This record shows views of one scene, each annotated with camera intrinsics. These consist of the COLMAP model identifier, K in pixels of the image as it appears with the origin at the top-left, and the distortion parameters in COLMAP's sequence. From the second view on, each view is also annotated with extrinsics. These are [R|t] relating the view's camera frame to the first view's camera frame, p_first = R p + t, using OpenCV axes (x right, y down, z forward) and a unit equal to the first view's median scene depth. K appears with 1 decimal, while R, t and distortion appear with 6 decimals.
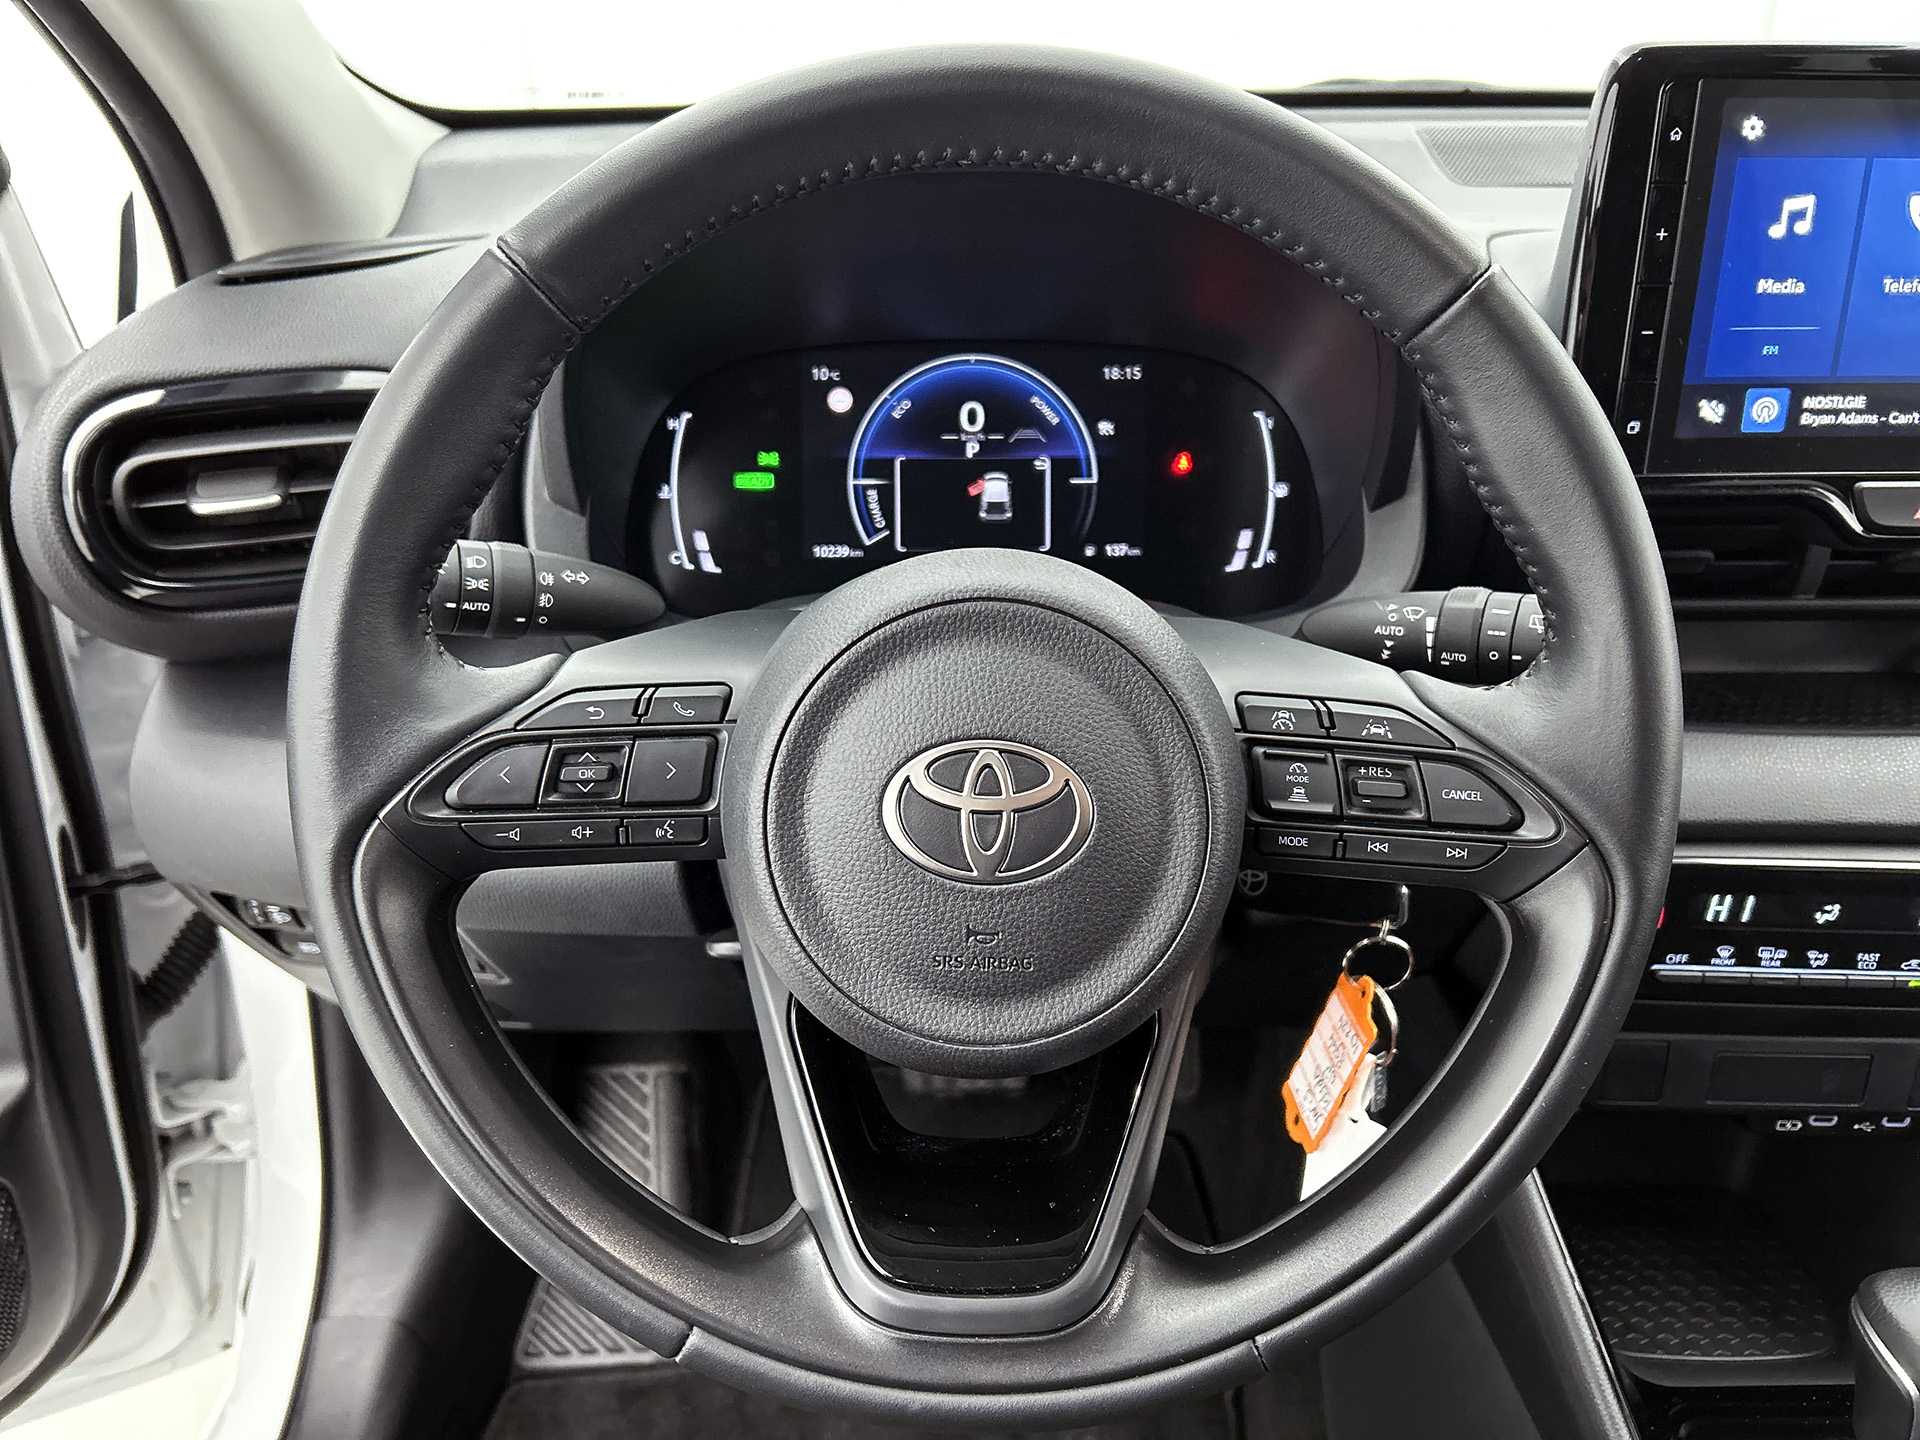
lens RADIAL K [[1451.3, 0, 951.0], [0, 1451.3, 731.7], [0, 0, 1]] dist [0.053988, -0.073095]
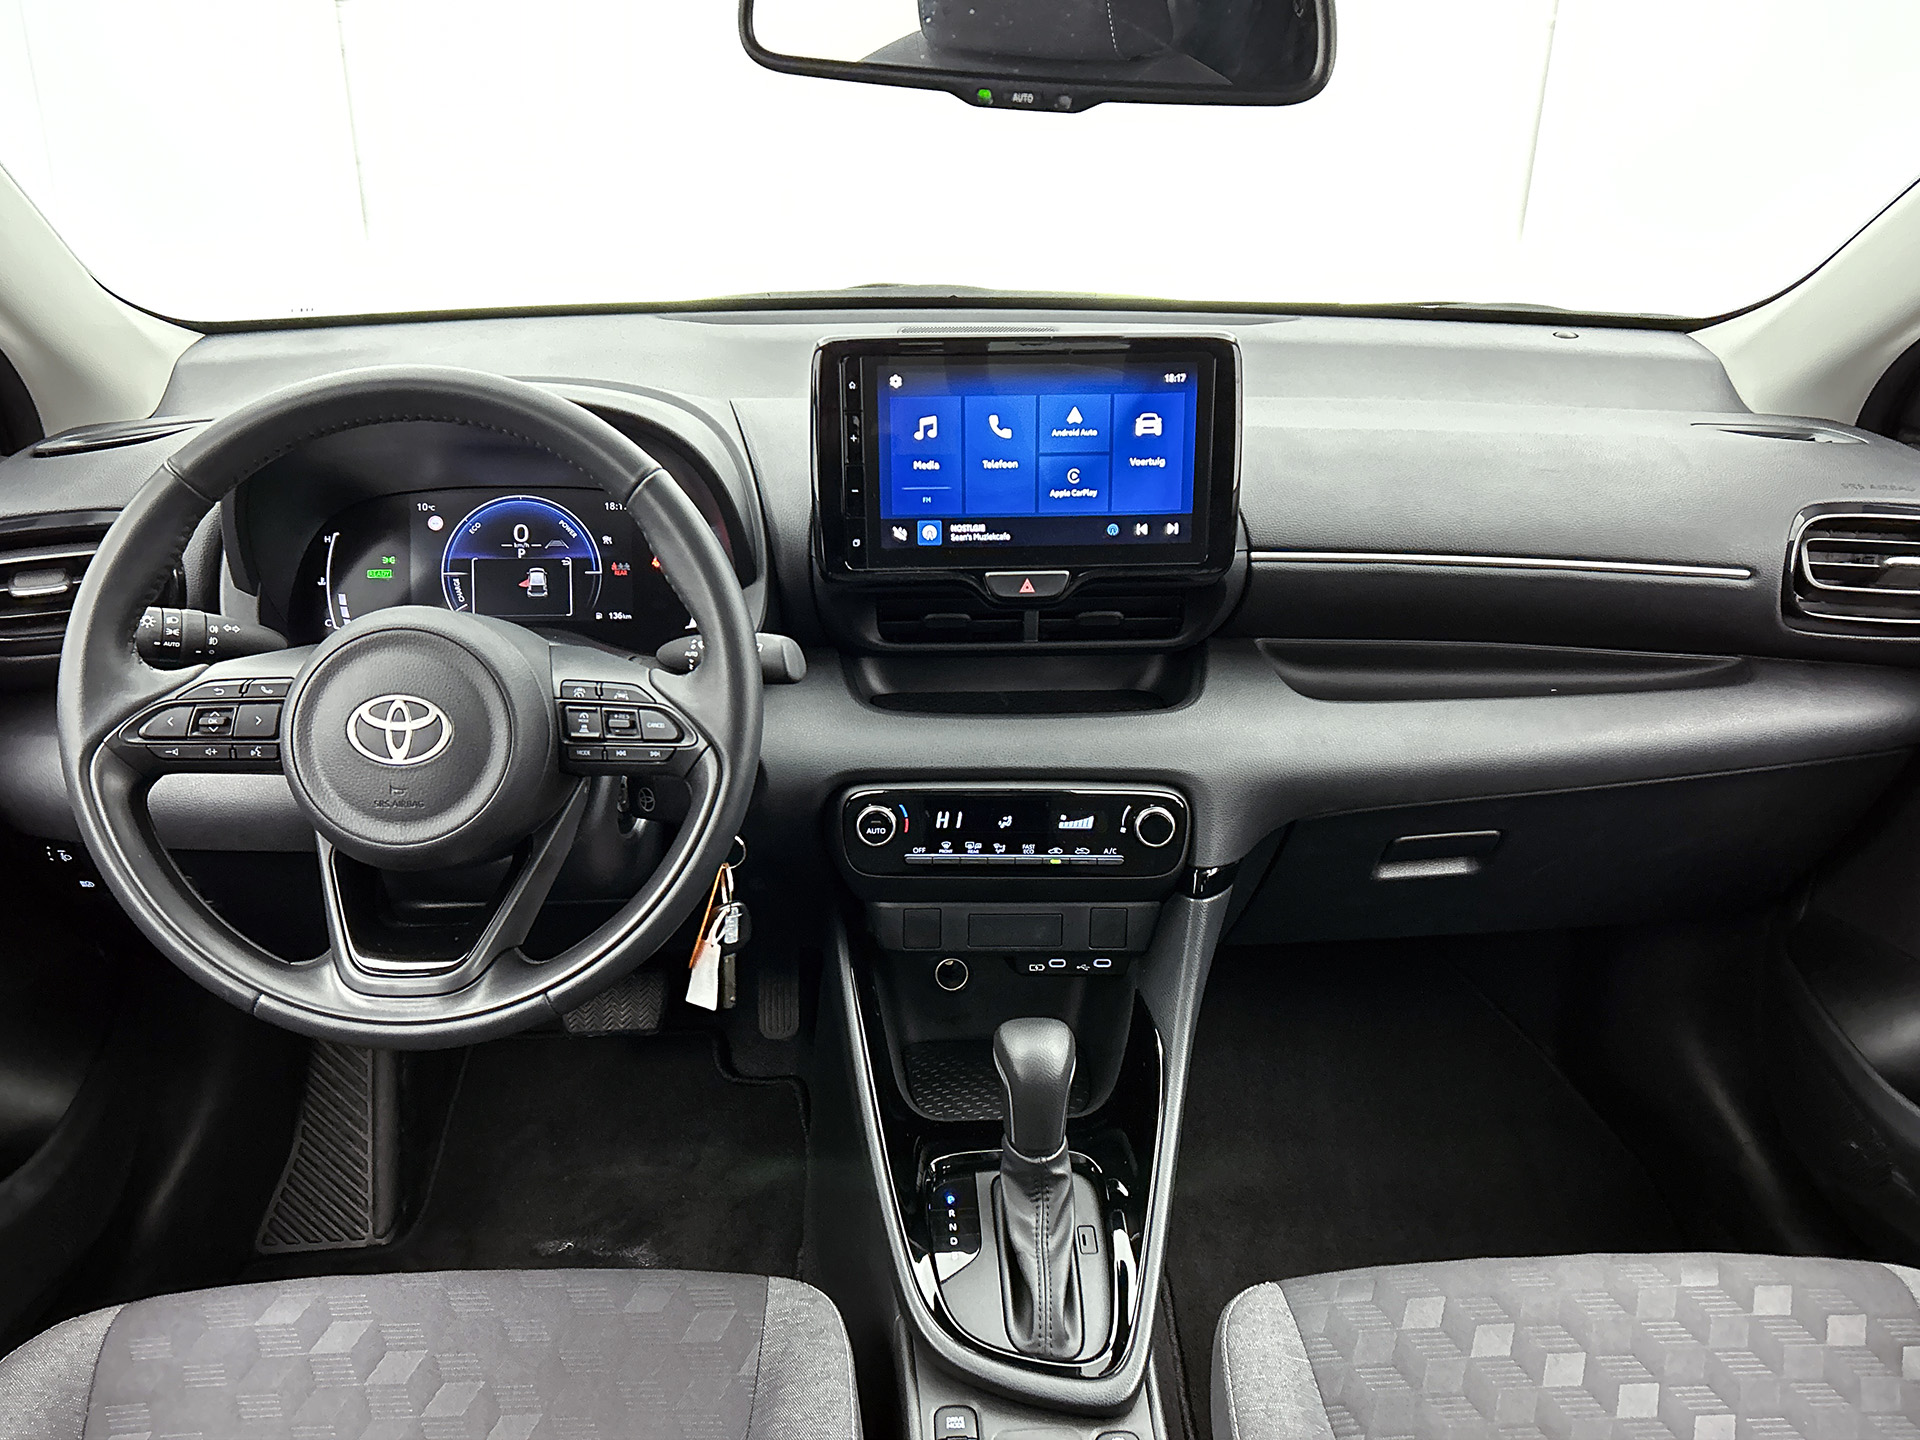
lens RADIAL K [[1588.3, 0, 950.5], [0, 1588.3, 739.9], [0, 0, 1]] dist [0.129867, -0.231490]
pose [[0.998720, -0.013939, 0.048619, 0.511761], [0.016986, 0.997880, -0.062831, 0.165830], [-0.047640, 0.063577, 0.996839, -0.981698]]
